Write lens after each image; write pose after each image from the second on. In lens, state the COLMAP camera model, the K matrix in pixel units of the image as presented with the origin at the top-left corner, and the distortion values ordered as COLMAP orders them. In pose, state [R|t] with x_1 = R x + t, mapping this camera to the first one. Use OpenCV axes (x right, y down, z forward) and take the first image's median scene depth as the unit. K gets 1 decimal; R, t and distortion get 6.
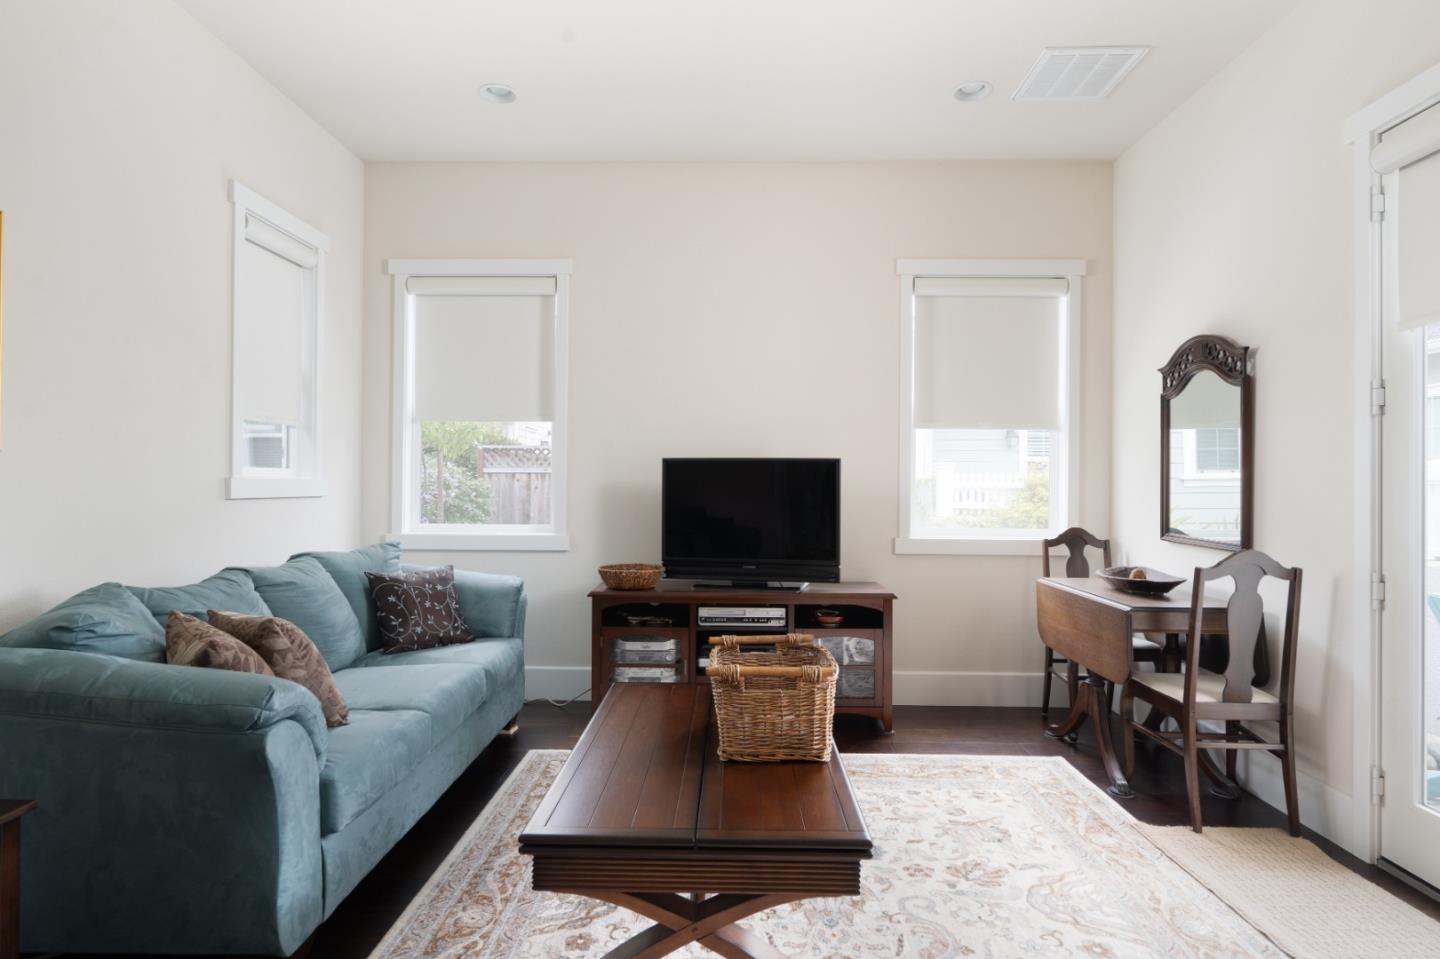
lens RADIAL K [[735.3, 0, 719.9], [0, 735.3, 482.4], [0, 0, 1]] dist [-0.003214, 0.002137]
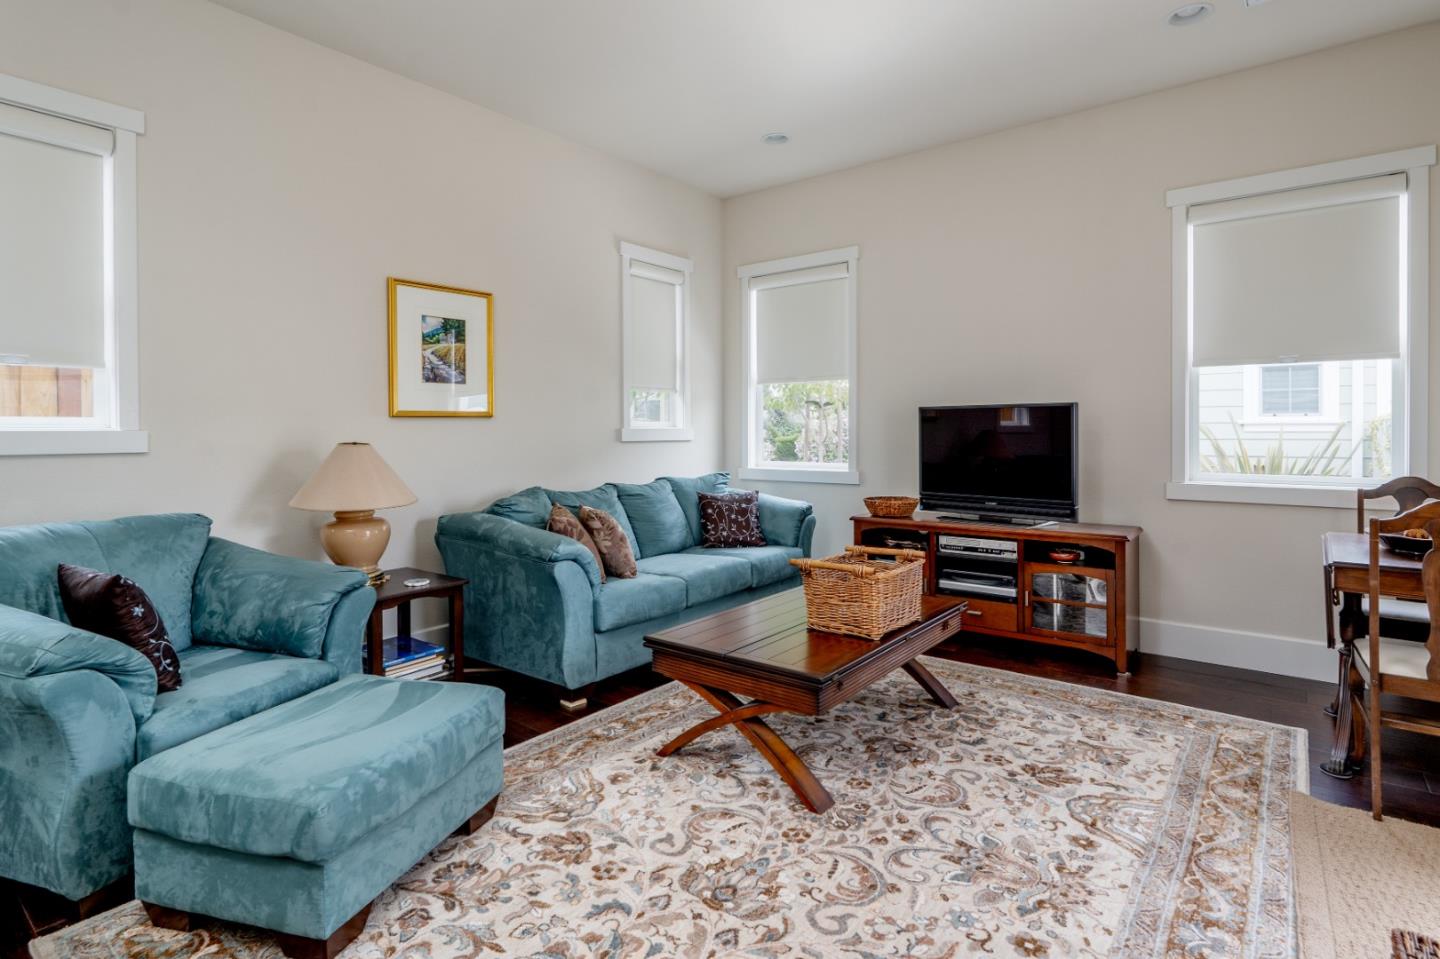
lens RADIAL K [[735.3, 0, 764.5], [0, 735.3, 436.1], [0, 0, 1]] dist [-0.003214, 0.002137]
pose [[0.814857, -0.005832, -0.579632, 0.426909], [0.011055, 0.999924, 0.005481, 0.004398], [0.579556, -0.010874, 0.814860, -0.101037]]
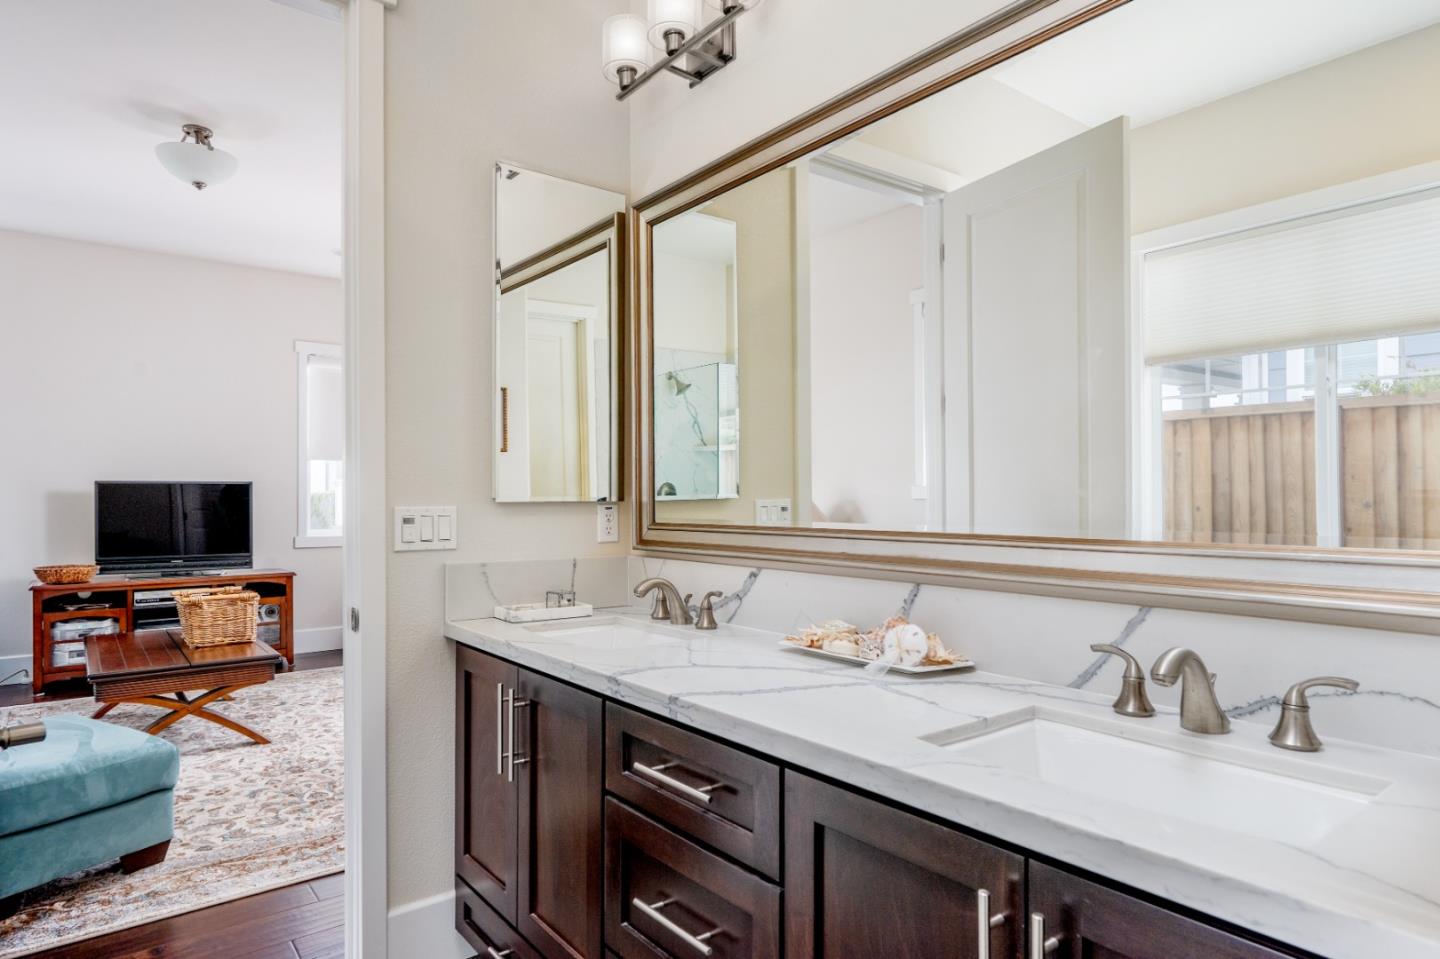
lens RADIAL K [[785.0, 0, 718.7], [0, 785.0, 493.0], [0, 0, 1]] dist [-0.006028, -0.000458]
pose [[0.752507, -0.004352, 0.658570, -0.170440], [0.004349, 0.999989, 0.001638, -0.010564], [-0.658570, 0.001631, 0.752518, -0.806127]]
